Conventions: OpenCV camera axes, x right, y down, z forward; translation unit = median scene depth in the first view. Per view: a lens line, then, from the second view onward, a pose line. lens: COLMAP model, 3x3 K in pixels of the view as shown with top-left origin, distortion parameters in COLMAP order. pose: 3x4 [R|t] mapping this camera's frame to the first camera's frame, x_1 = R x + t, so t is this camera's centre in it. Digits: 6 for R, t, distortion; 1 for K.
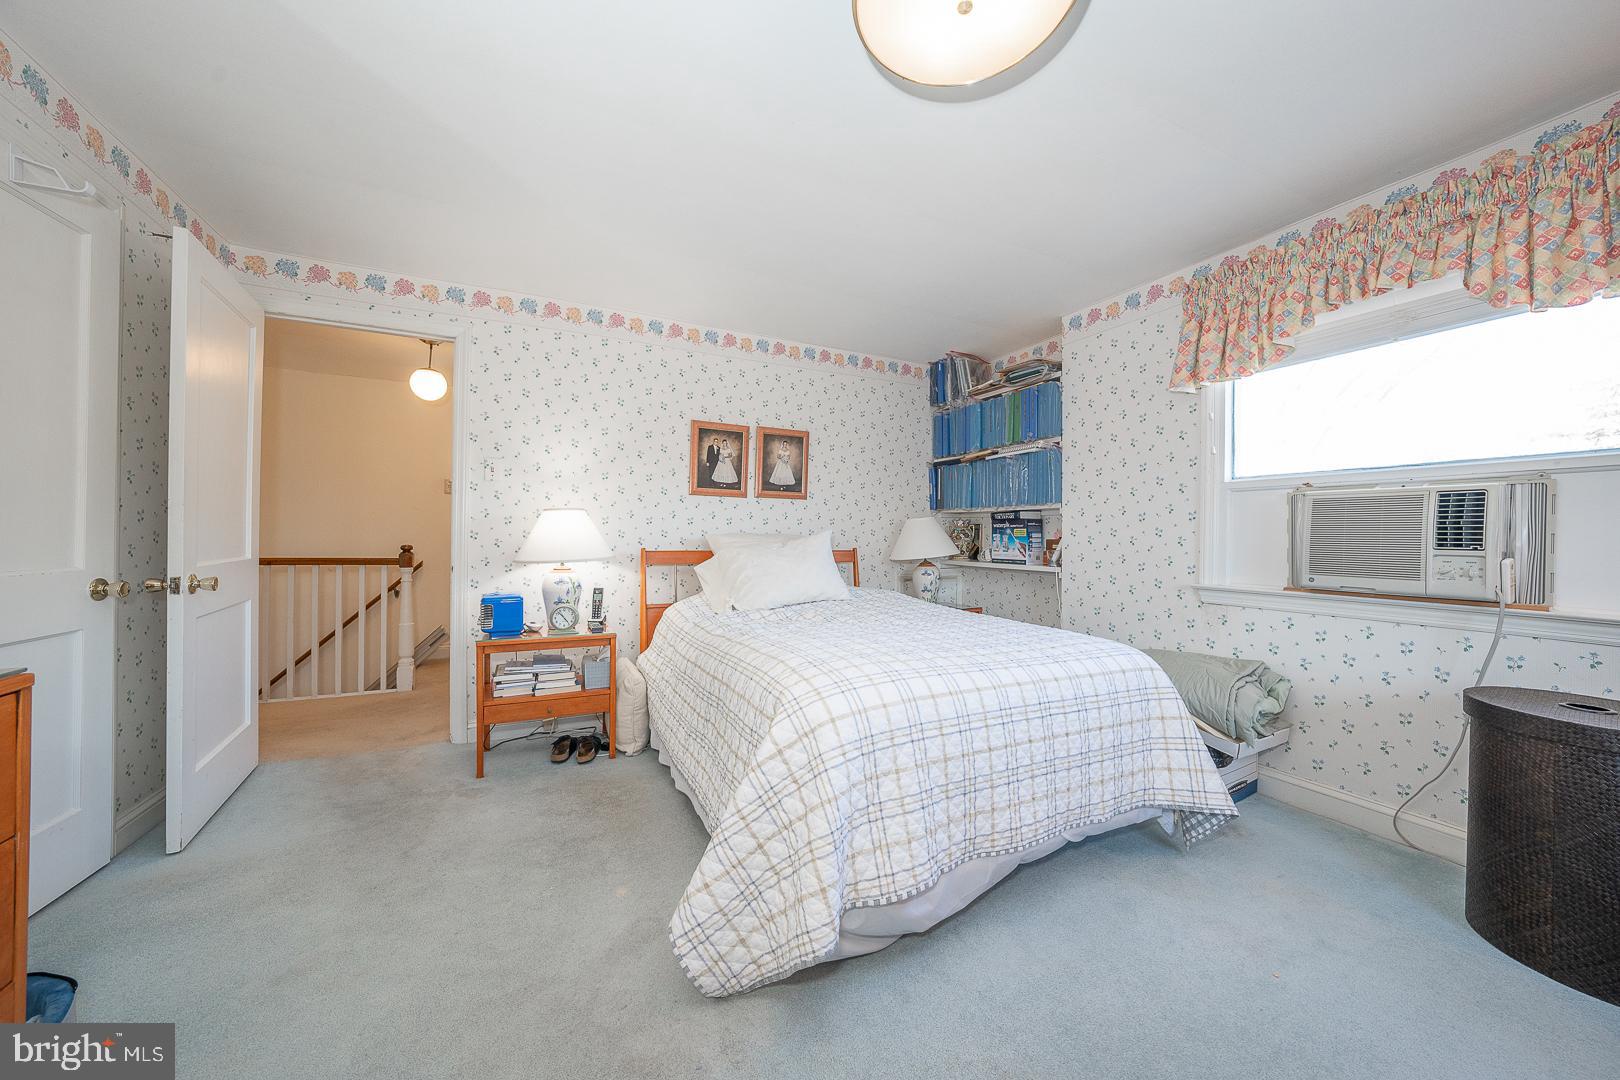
lens RADIAL K [[557.4, 0, 810.7], [0, 557.4, 534.4], [0, 0, 1]] dist [-0.027377, 0.005811]
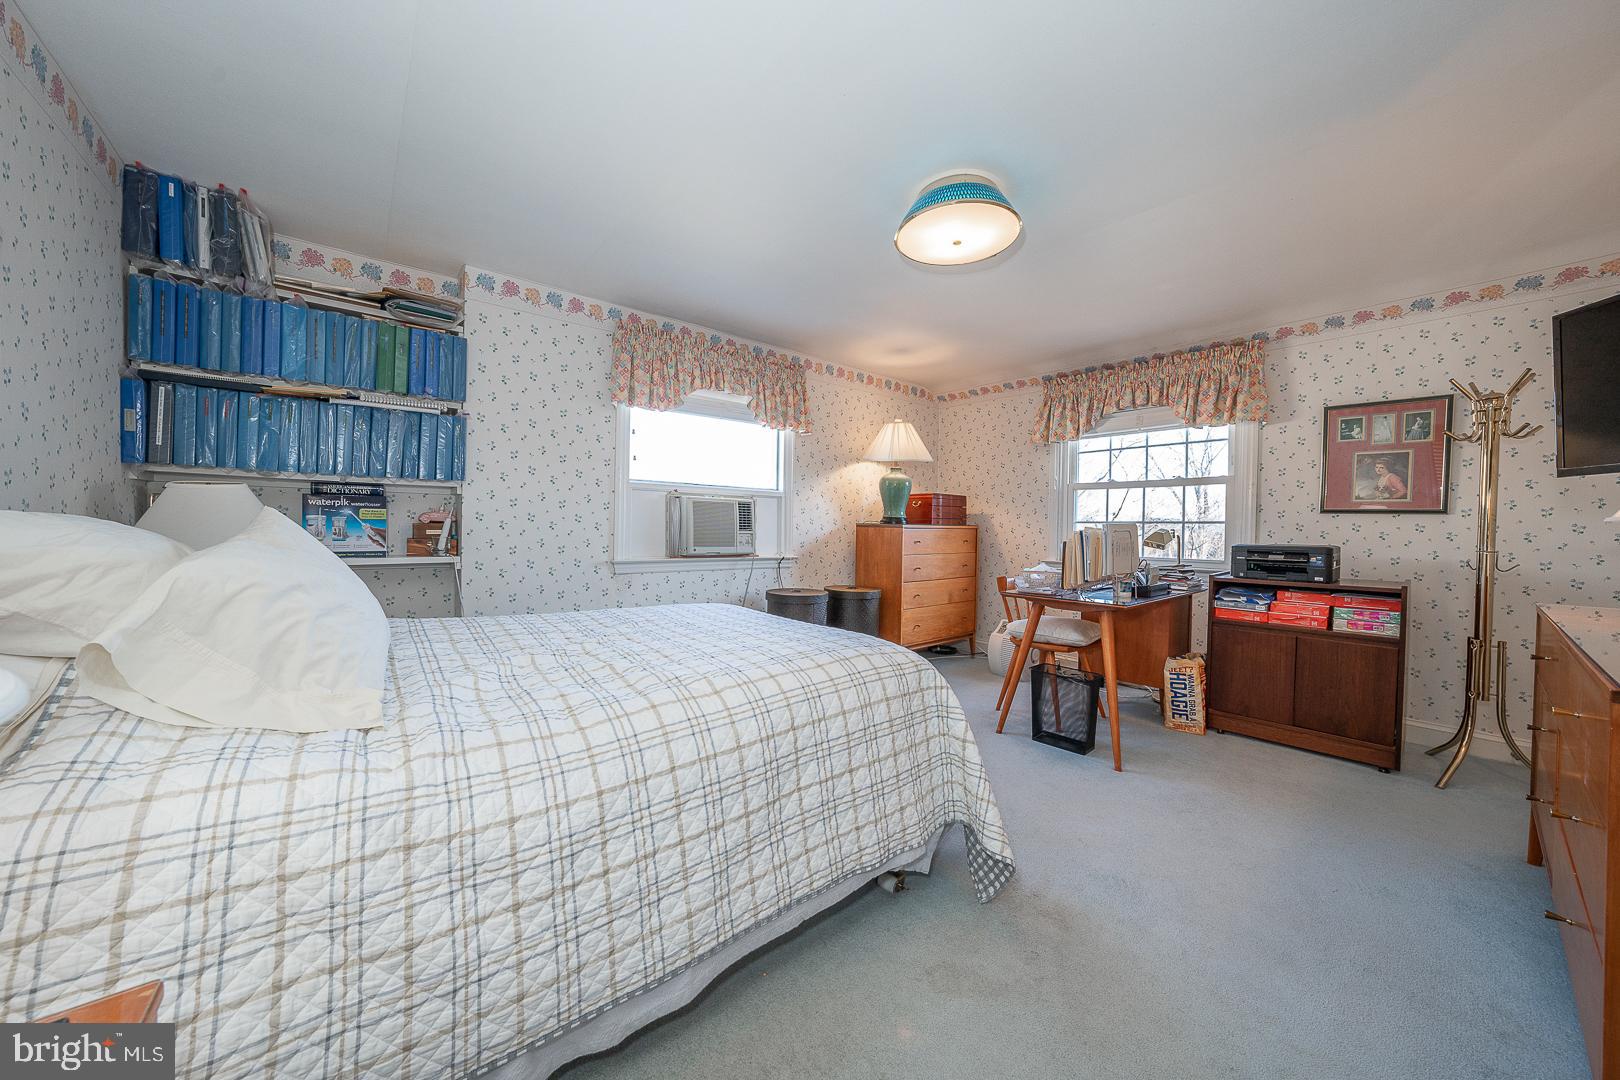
lens RADIAL K [[557.4, 0, 810.7], [0, 557.4, 534.4], [0, 0, 1]] dist [-0.027377, 0.005811]
pose [[-0.231347, -0.019835, 0.972669, -0.578875], [-0.017008, 0.999722, 0.016341, 0.002647], [-0.972723, -0.012763, -0.231620, 0.766741]]
